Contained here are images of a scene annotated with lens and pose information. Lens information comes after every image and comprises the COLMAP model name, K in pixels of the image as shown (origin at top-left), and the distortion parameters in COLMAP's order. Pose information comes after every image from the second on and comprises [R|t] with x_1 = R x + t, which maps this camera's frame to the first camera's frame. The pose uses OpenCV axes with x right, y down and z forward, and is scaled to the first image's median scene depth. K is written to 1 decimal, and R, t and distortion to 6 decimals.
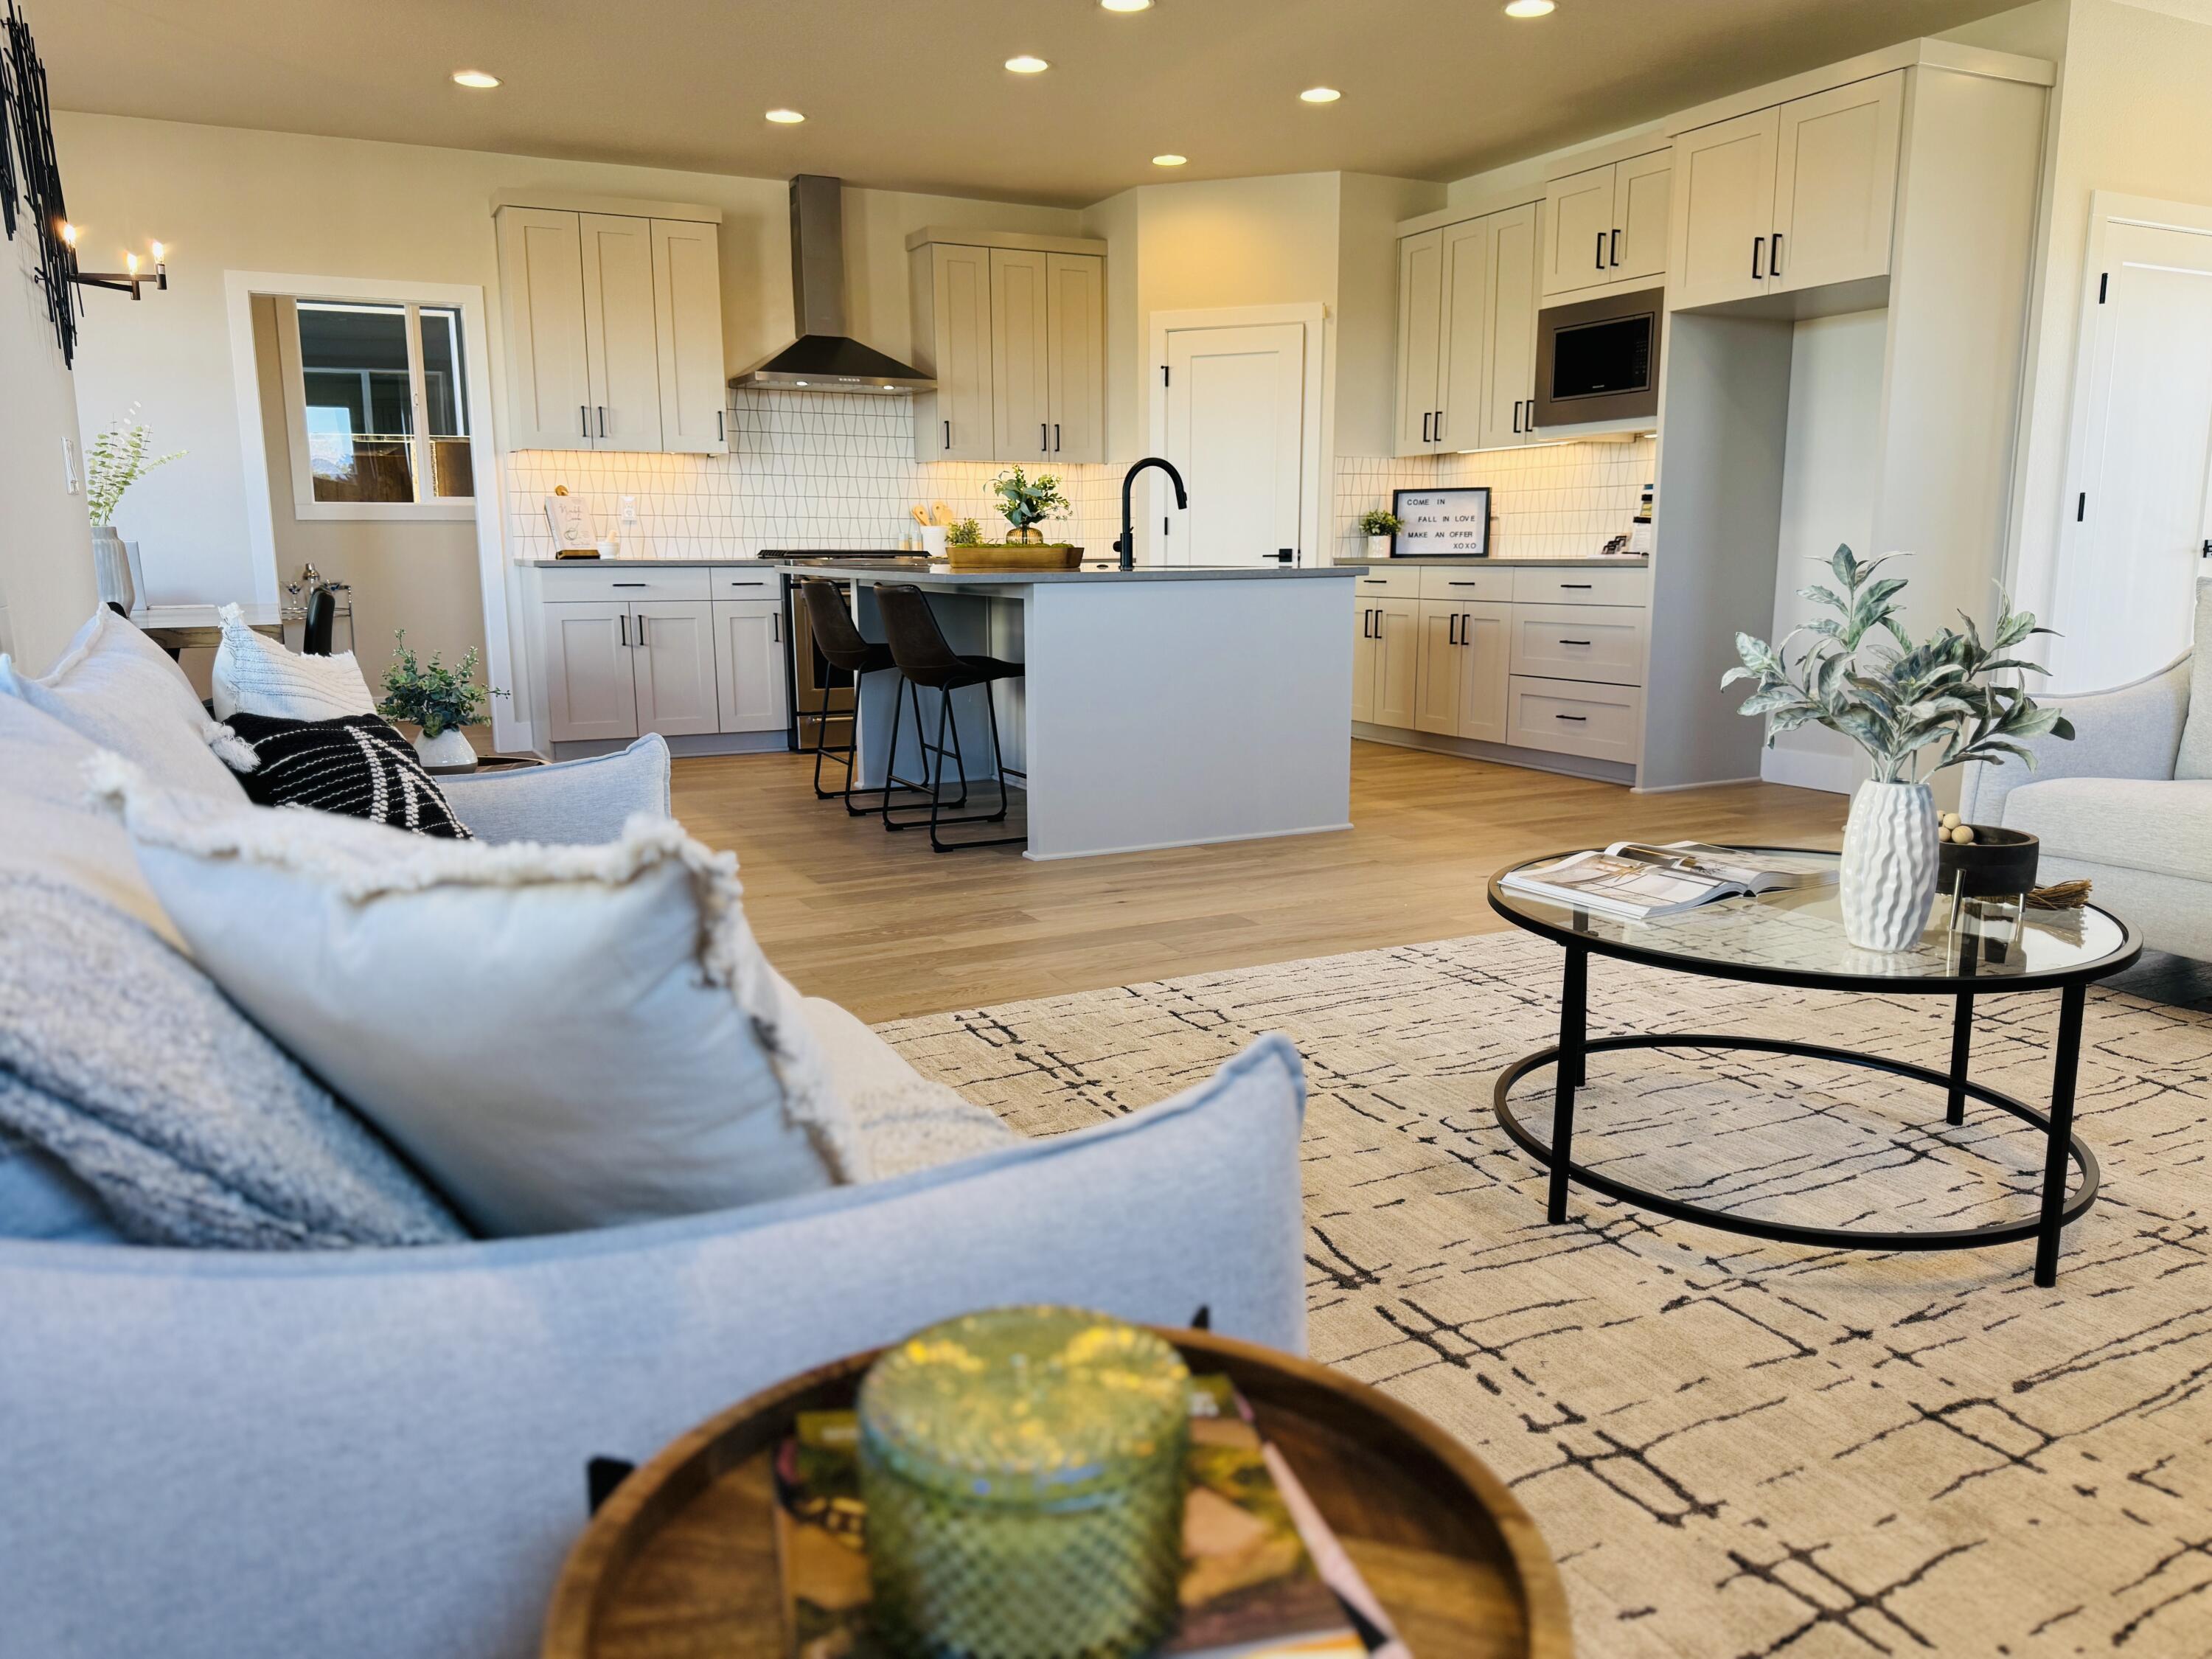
lens RADIAL K [[1580.5, 0, 1097.8], [0, 1580.5, 833.3], [0, 0, 1]] dist [0.164691, -0.305979]
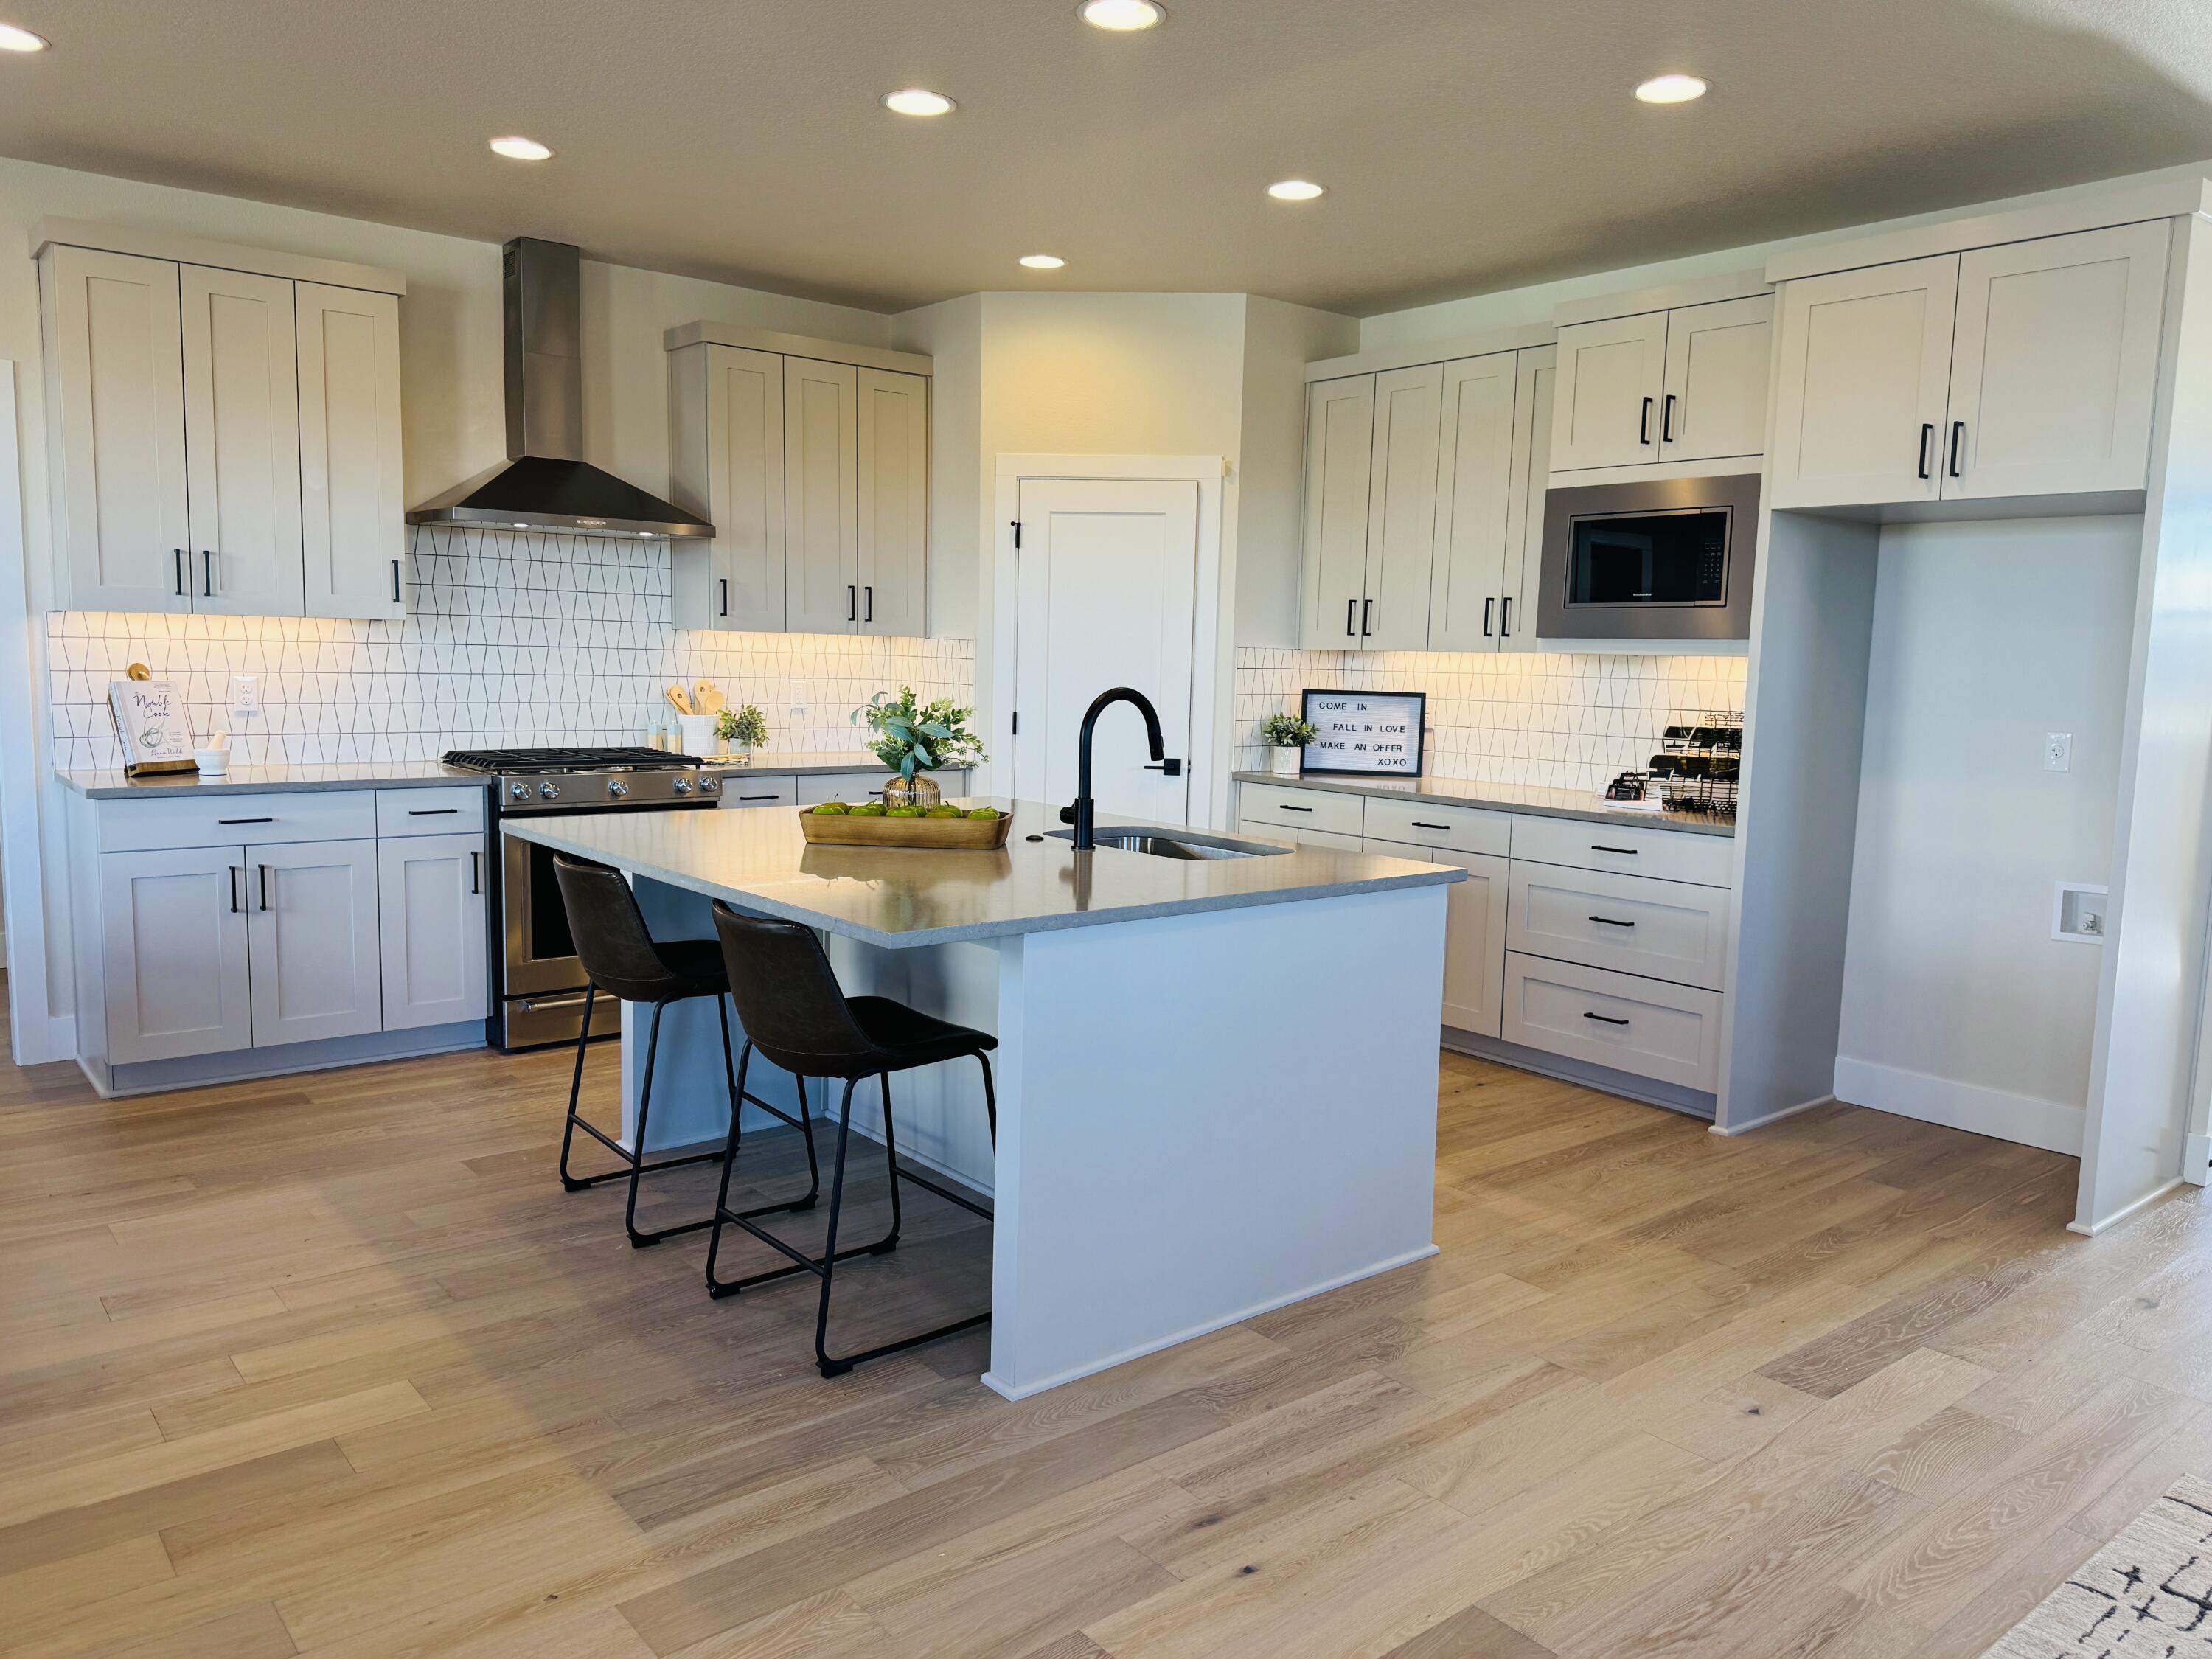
lens RADIAL K [[1580.5, 0, 1097.8], [0, 1580.5, 833.3], [0, 0, 1]] dist [0.164691, -0.305979]
pose [[0.976384, 0.004806, 0.215988, -0.086434], [0.008589, 0.998099, -0.061033, -0.097057], [-0.215871, 0.061446, 0.974487, 0.258602]]
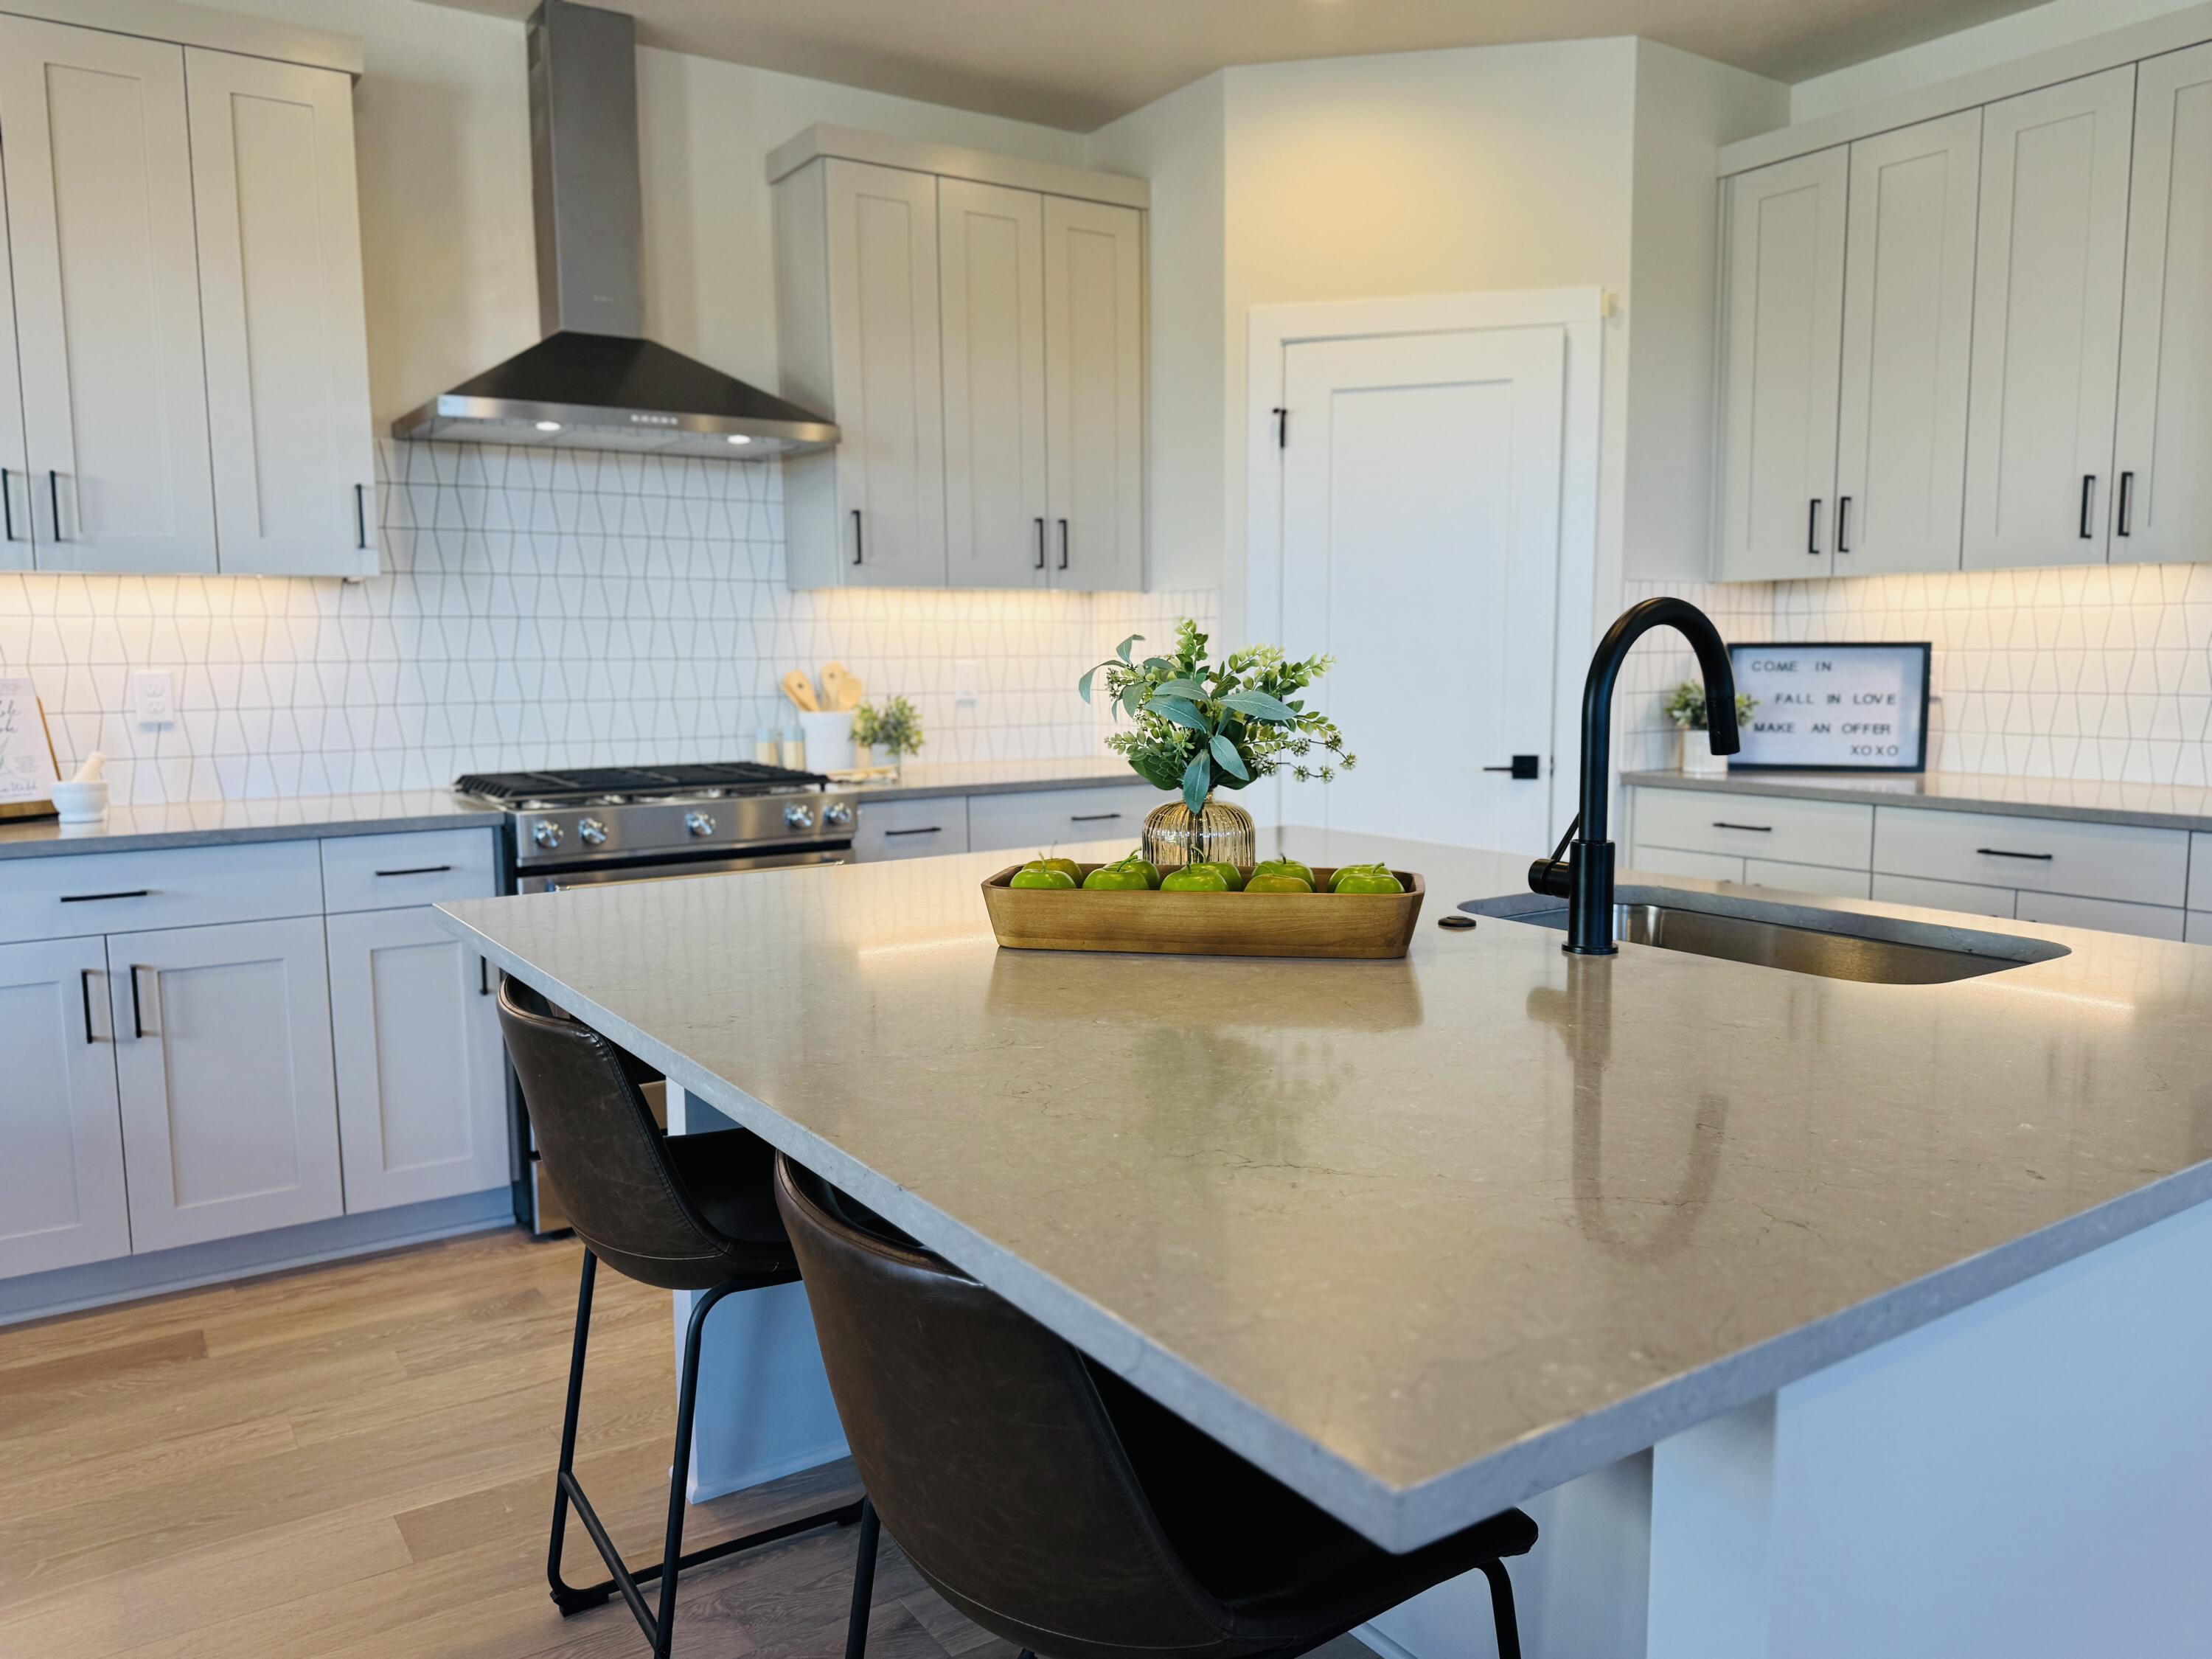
lens RADIAL K [[1613.7, 0, 1100.0], [0, 1613.7, 827.8], [0, 0, 1]] dist [0.100113, -0.155078]
pose [[0.993080, -0.016816, 0.116228, -0.081110], [0.025045, 0.997253, -0.069707, -0.124513], [-0.114736, 0.072136, 0.990773, 0.507303]]
